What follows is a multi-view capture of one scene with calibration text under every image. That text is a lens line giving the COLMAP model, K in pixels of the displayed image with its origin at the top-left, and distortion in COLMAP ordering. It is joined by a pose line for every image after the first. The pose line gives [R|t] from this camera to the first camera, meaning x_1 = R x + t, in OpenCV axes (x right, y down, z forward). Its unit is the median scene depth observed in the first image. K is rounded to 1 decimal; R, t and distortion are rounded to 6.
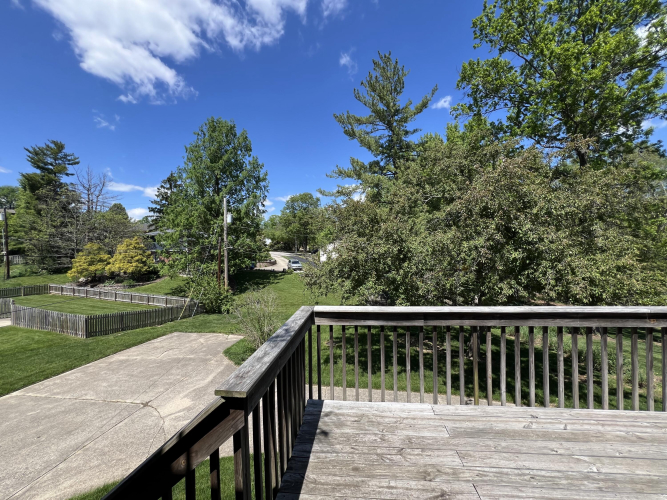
lens RADIAL K [[268.5, 0, 333.5], [0, 268.5, 254.0], [0, 0, 1]] dist [-0.002474, 0.001269]
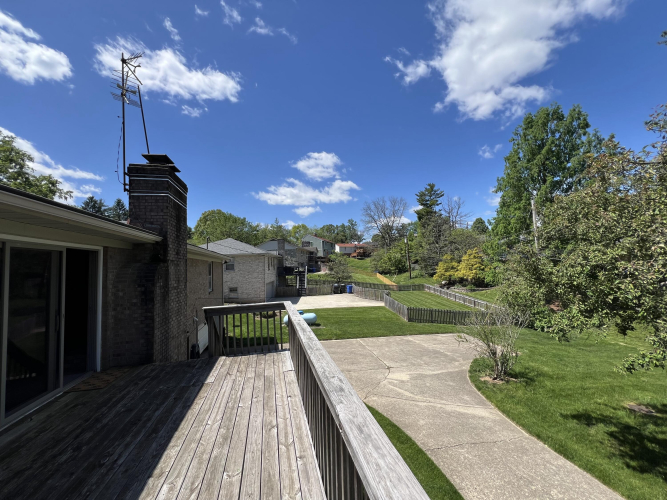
lens RADIAL K [[268.5, 0, 329.6], [0, 268.5, 251.0], [0, 0, 1]] dist [-0.002474, 0.001269]
pose [[0.314405, -0.052527, -0.947835, 0.154176], [0.019339, 0.998615, -0.048926, -0.005029], [0.949092, -0.002948, 0.314986, 0.053152]]
